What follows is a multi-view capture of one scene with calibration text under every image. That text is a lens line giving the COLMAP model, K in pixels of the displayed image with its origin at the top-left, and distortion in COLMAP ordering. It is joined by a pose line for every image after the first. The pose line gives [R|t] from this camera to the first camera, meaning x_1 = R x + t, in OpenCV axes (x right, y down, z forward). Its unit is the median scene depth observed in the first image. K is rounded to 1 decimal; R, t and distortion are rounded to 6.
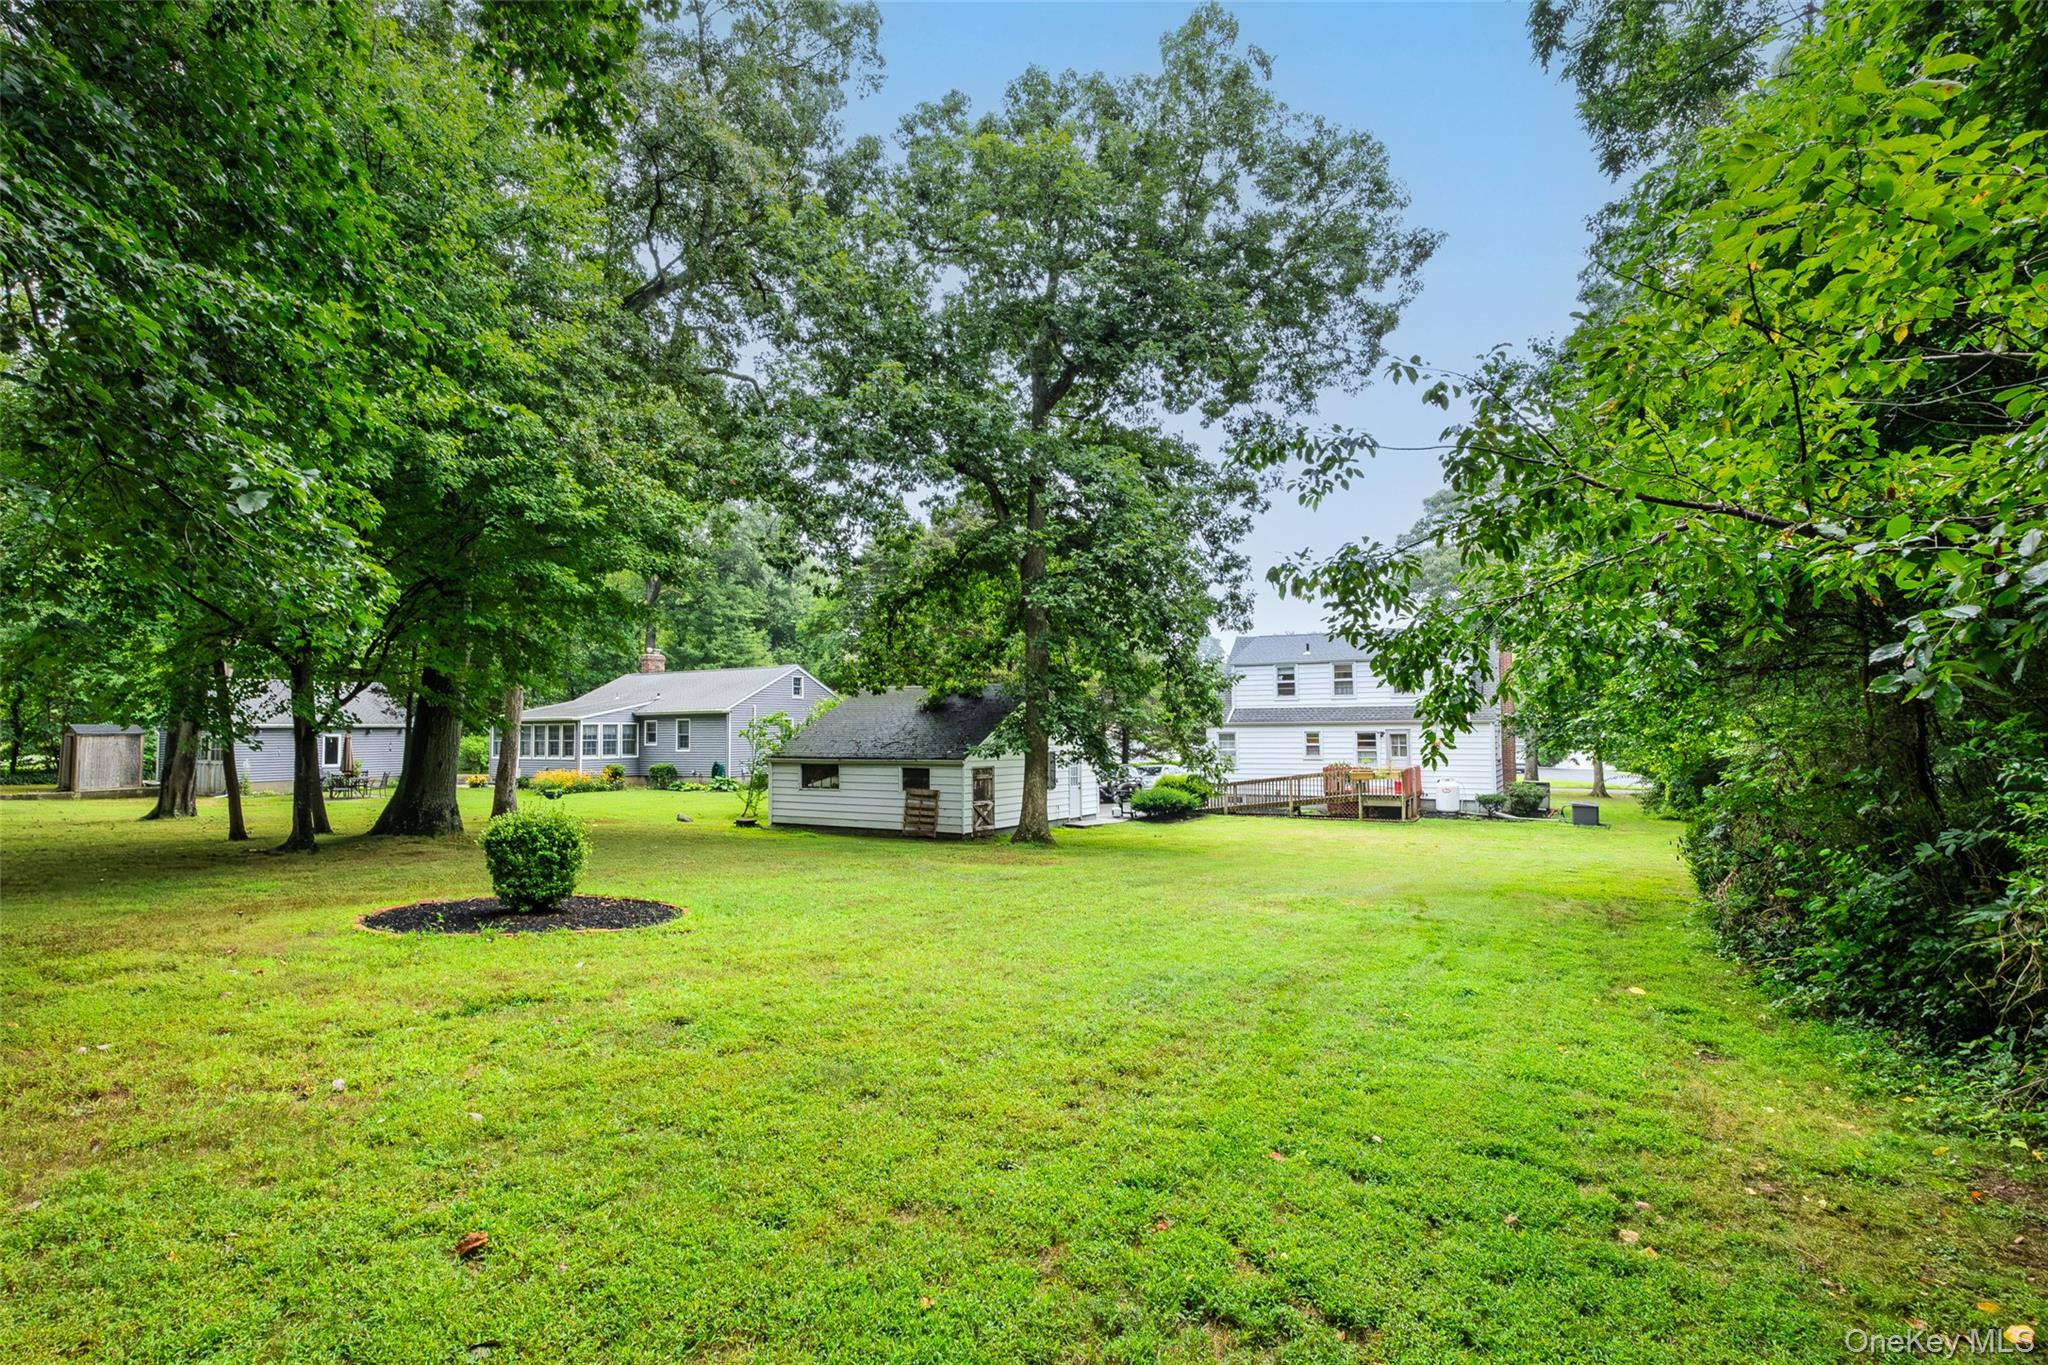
lens RADIAL K [[1022.0, 0, 1024.0], [0, 1022.0, 682.5], [0, 0, 1]] dist [-0.001135, 0.000666]
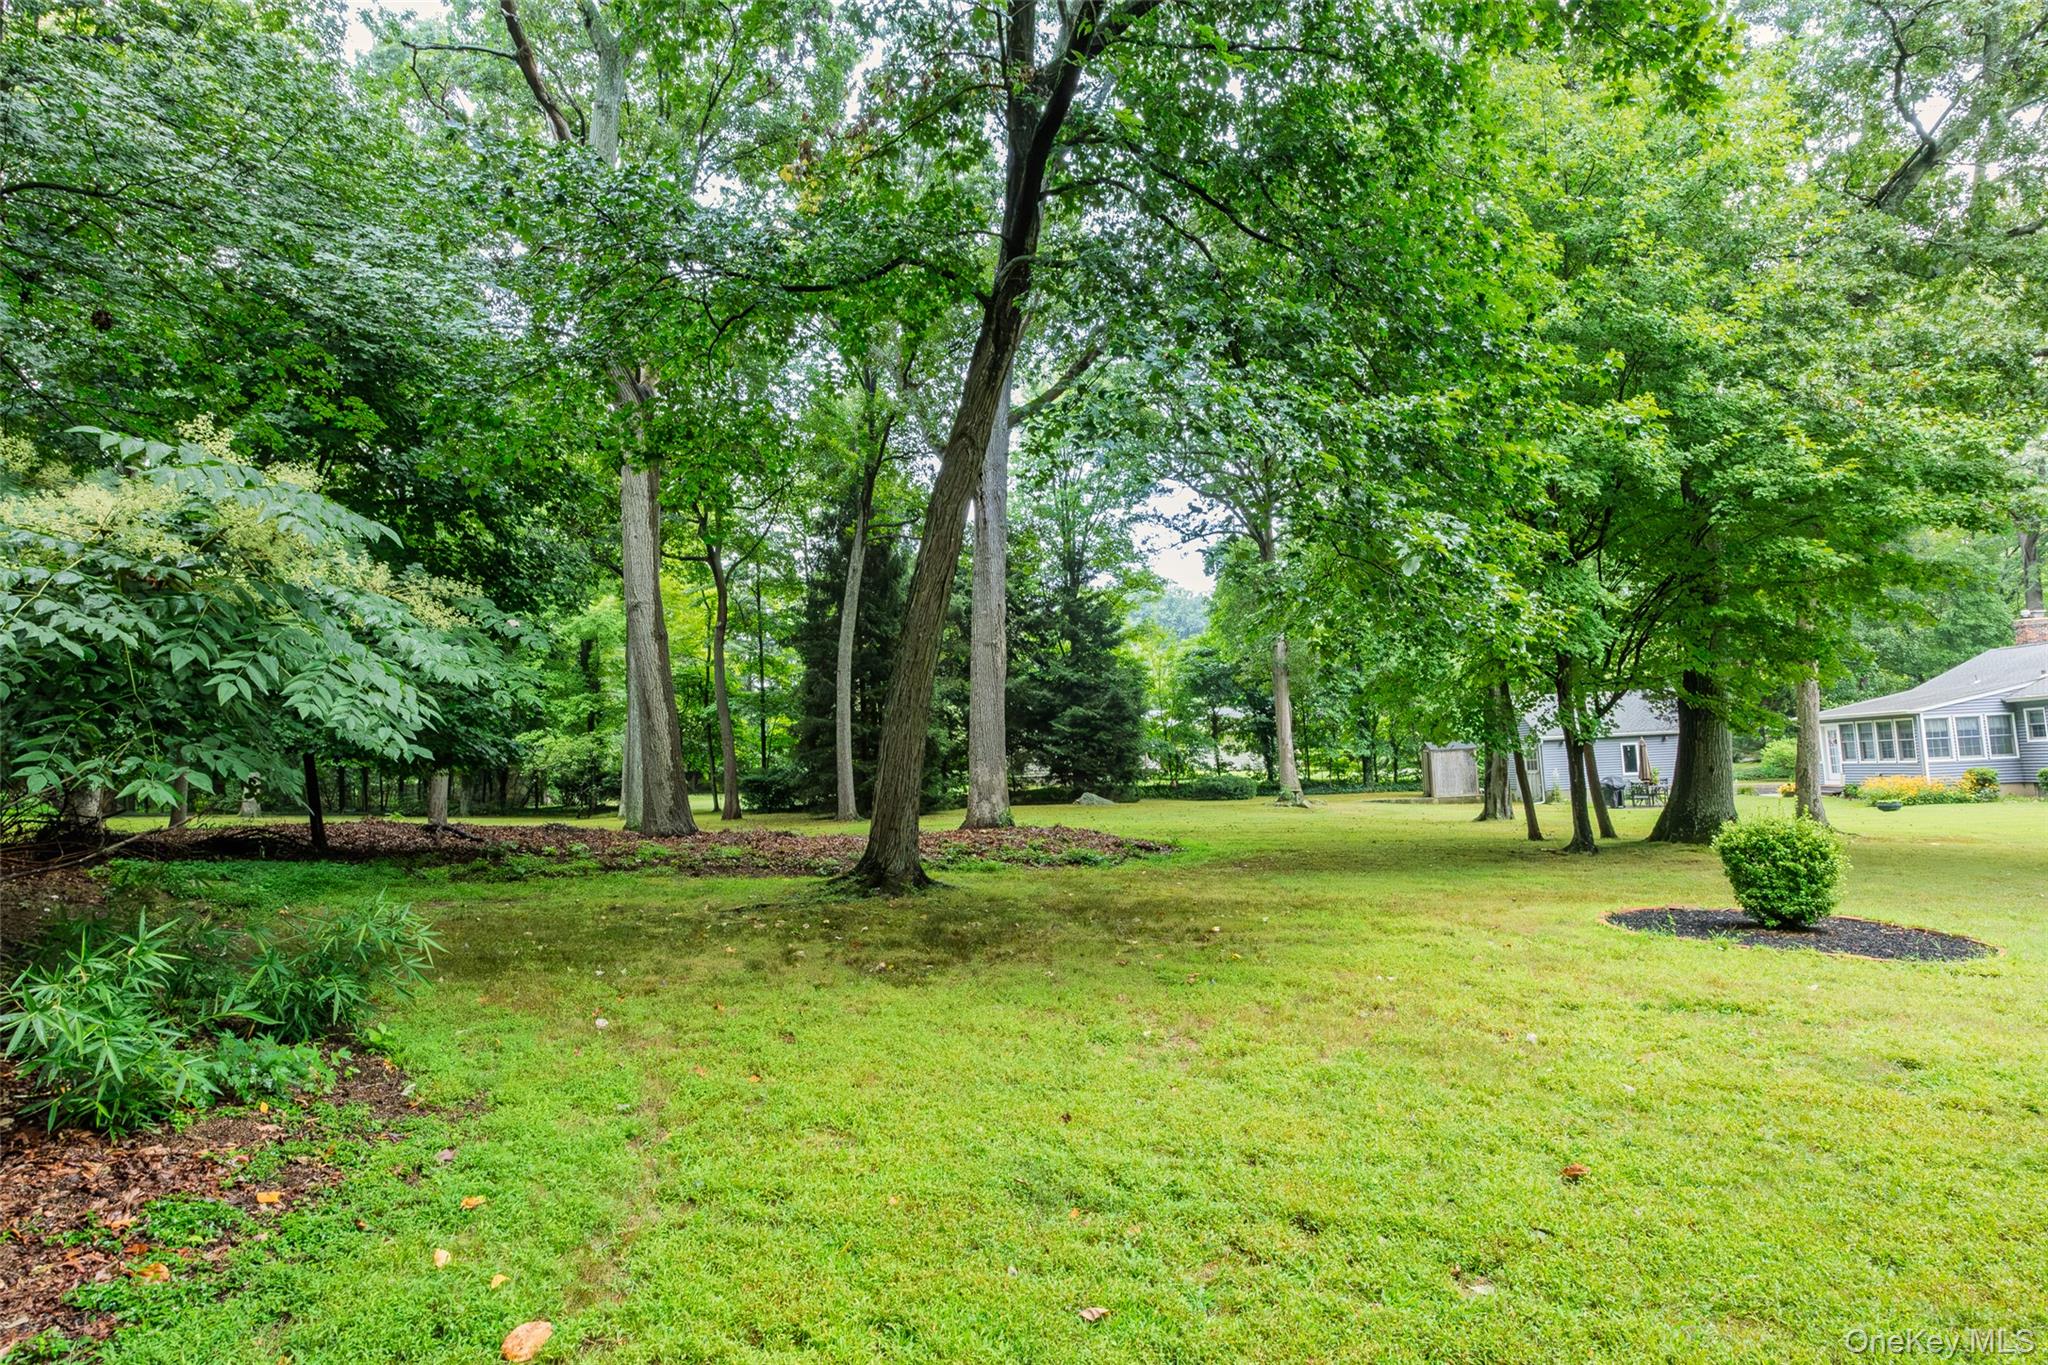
lens RADIAL K [[1121.1, 0, 1024.0], [0, 1121.1, 682.5], [0, 0, 1]] dist [0.034257, 0.000064]
pose [[0.429141, -0.087214, -0.899017, 0.165713], [0.086285, 0.994734, -0.055312, 0.004117], [0.899107, -0.053835, 0.434406, -0.041629]]
